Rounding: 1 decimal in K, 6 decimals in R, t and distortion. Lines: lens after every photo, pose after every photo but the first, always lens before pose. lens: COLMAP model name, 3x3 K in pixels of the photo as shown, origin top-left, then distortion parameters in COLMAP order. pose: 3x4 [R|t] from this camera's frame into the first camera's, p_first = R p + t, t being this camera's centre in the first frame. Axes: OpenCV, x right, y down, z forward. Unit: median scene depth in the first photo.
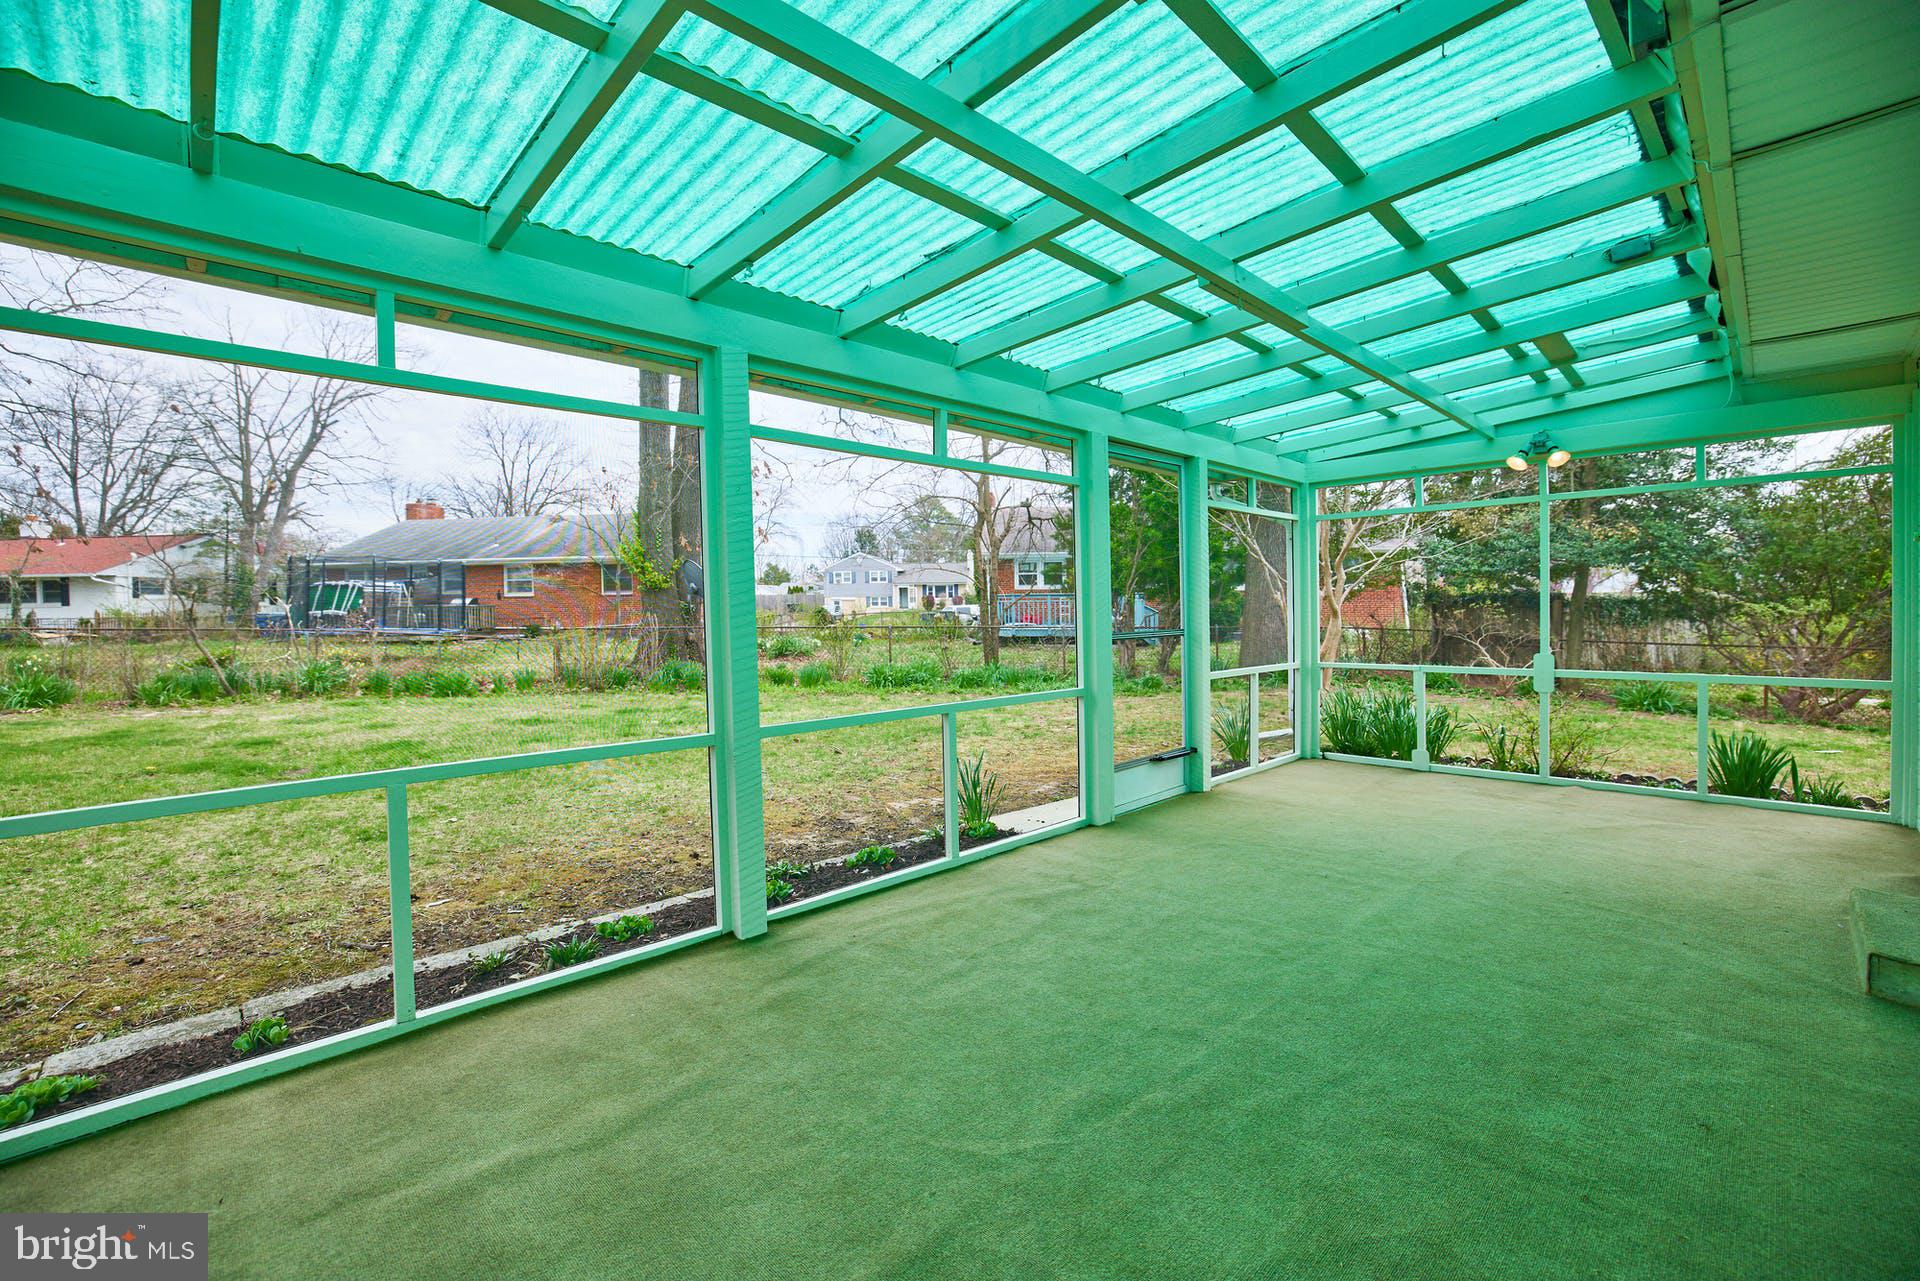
lens RADIAL K [[818.3, 0, 947.6], [0, 818.3, 619.2], [0, 0, 1]] dist [-0.038618, 0.010241]
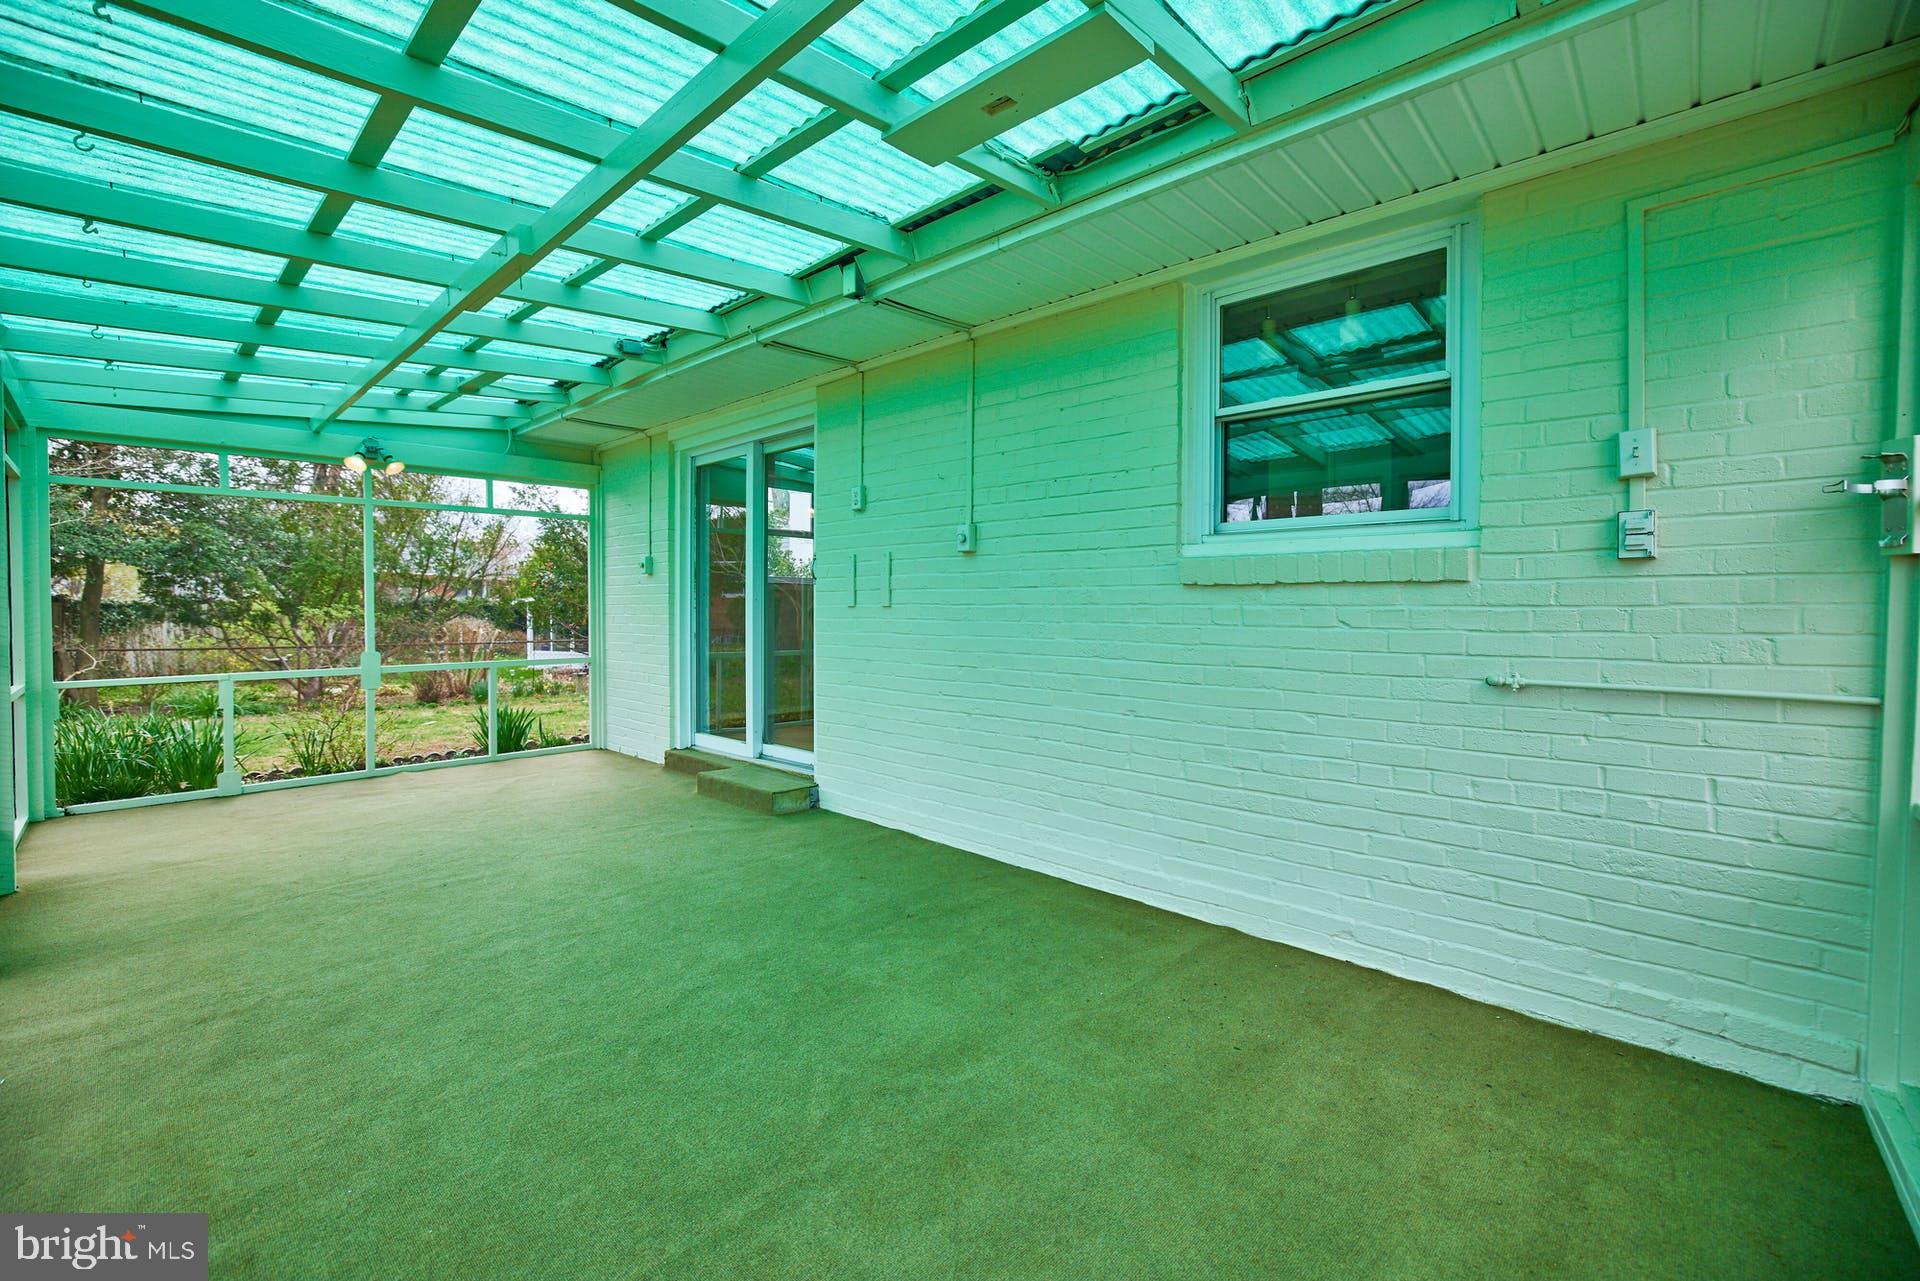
lens RADIAL K [[813.8, 0, 946.6], [0, 813.8, 638.6], [0, 0, 1]] dist [-0.042111, 0.015084]
pose [[-0.039586, -0.025926, 0.998880, -0.328491], [0.010640, 0.999596, 0.026366, 0.005948], [-0.999160, 0.011672, -0.039294, 0.293023]]
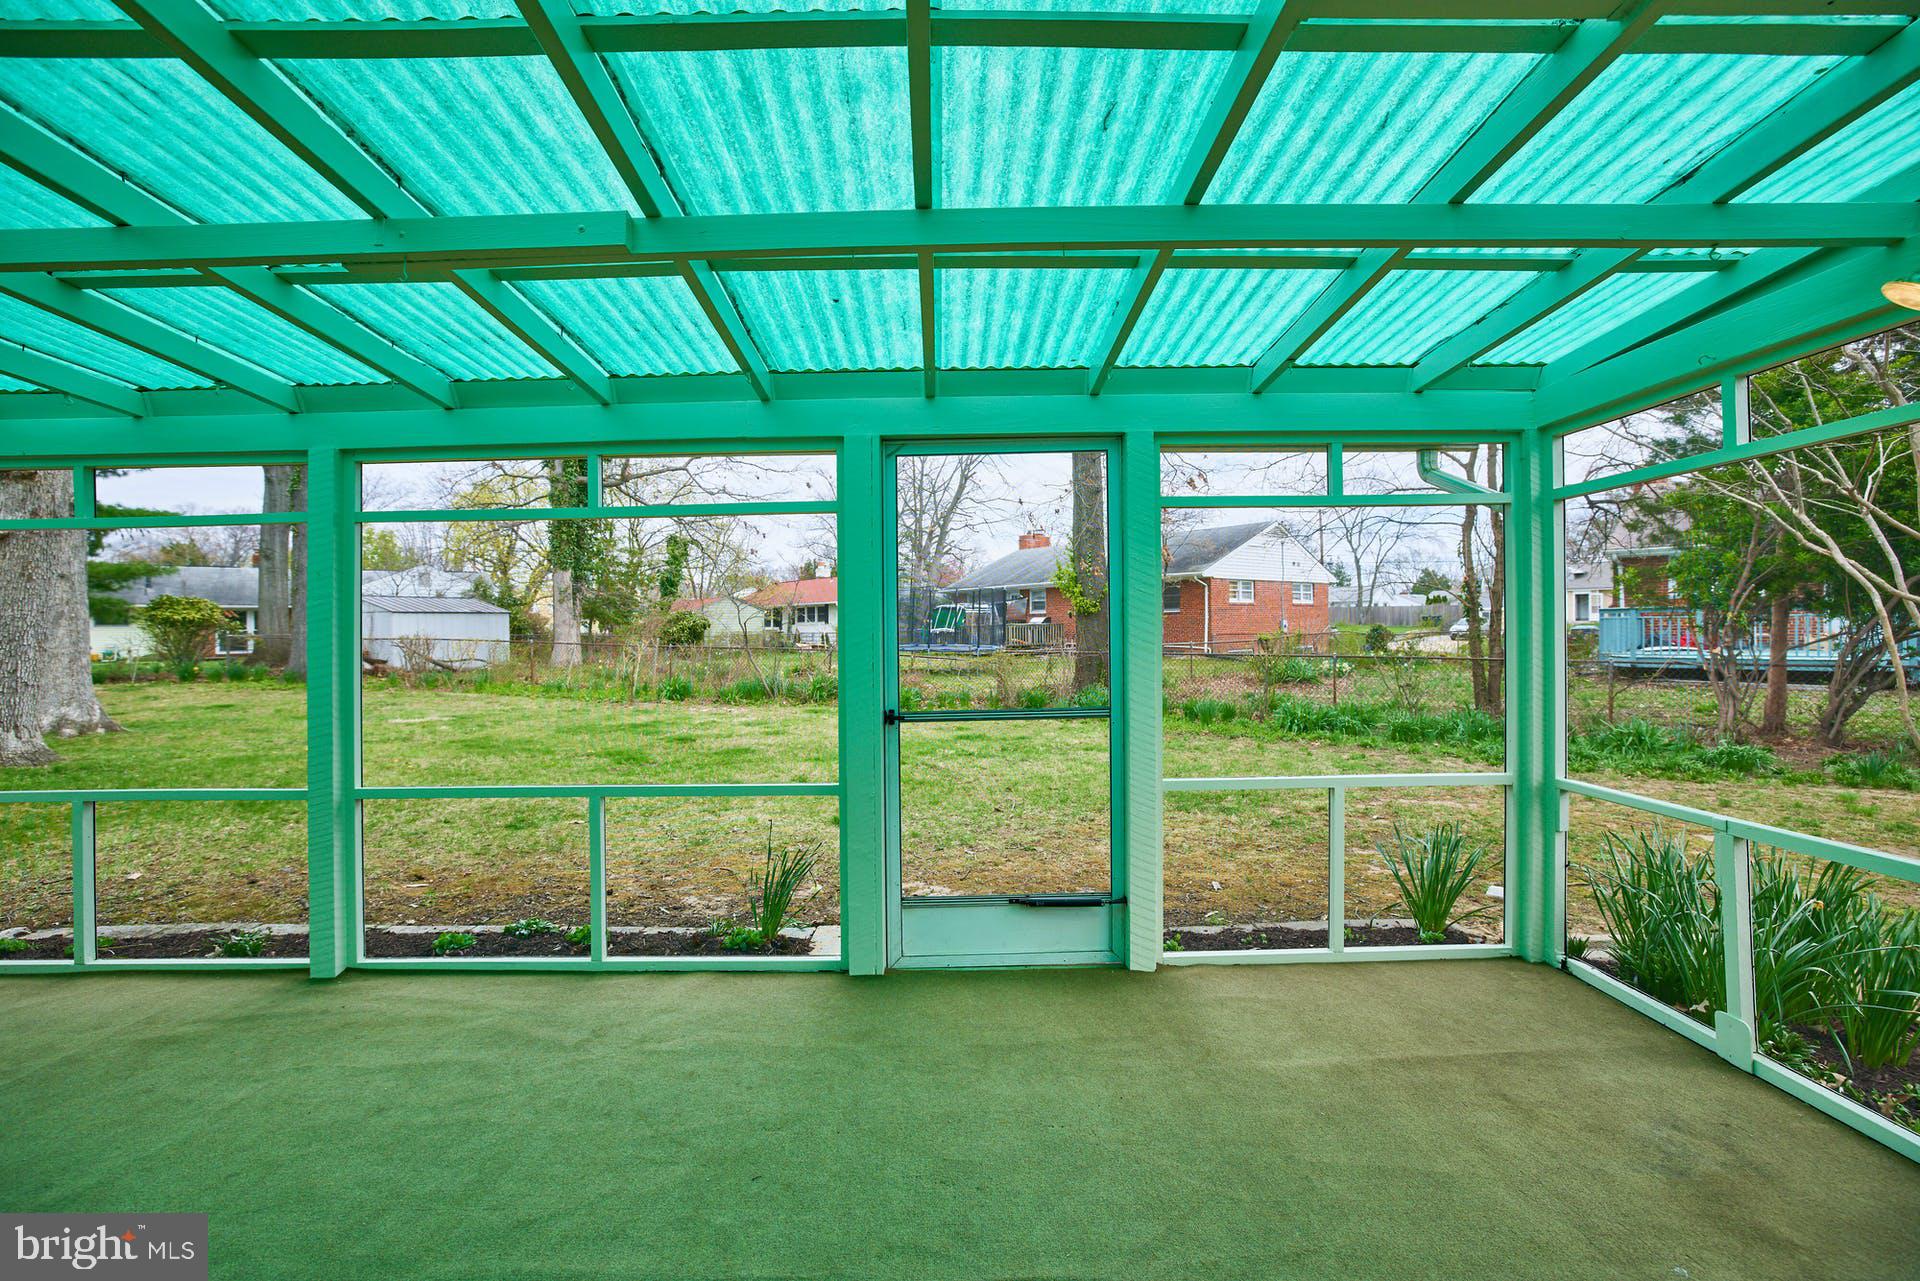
lens RADIAL K [[821.2, 0, 946.1], [0, 821.2, 635.2], [0, 0, 1]] dist [-0.048249, 0.015877]
pose [[0.727621, 0.007061, -0.685943, 0.631621], [-0.003760, 0.999973, 0.006305, -0.047038], [0.685969, -0.002008, 0.727628, 0.449592]]
